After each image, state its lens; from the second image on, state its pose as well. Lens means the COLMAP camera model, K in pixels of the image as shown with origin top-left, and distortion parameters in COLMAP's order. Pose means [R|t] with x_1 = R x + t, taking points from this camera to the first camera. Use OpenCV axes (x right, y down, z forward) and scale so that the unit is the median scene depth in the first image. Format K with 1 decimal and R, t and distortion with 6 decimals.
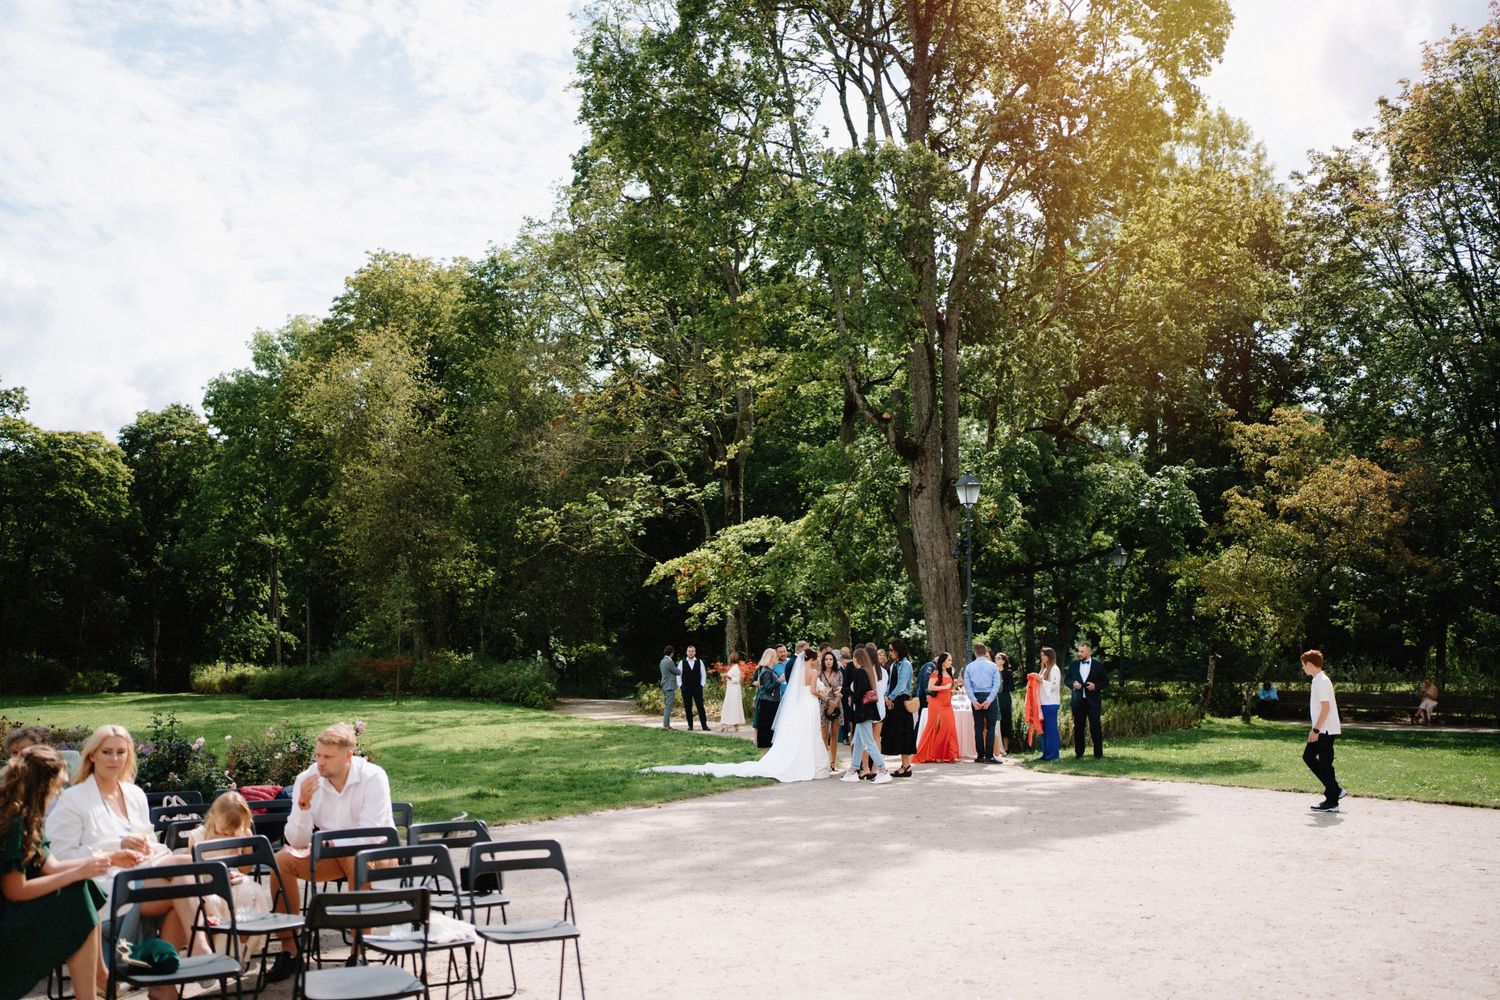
lens RADIAL K [[1458.6, 0, 750.0], [0, 1458.6, 500.0], [0, 0, 1]] dist [-0.061534, 0.192903]
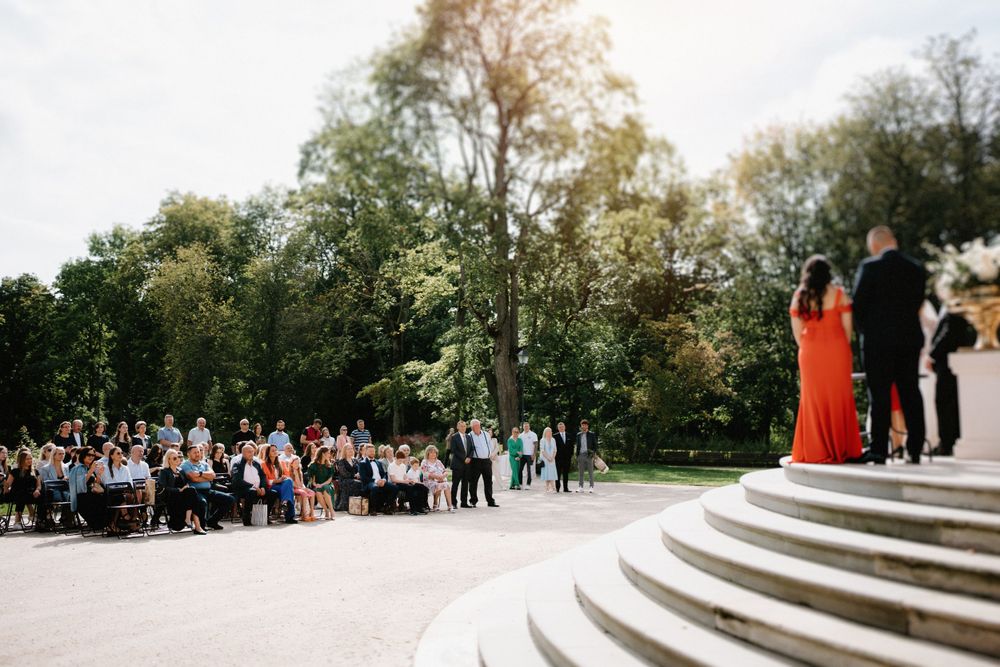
lens RADIAL K [[972.4, 0, 500.0], [0, 972.4, 333.5], [0, 0, 1]] dist [-0.061534, 0.192903]
pose [[0.992003, 0.011499, 0.125690, -0.039072], [-0.012471, 0.999898, 0.006952, -0.030978], [-0.125598, -0.008464, 0.992045, -0.255842]]
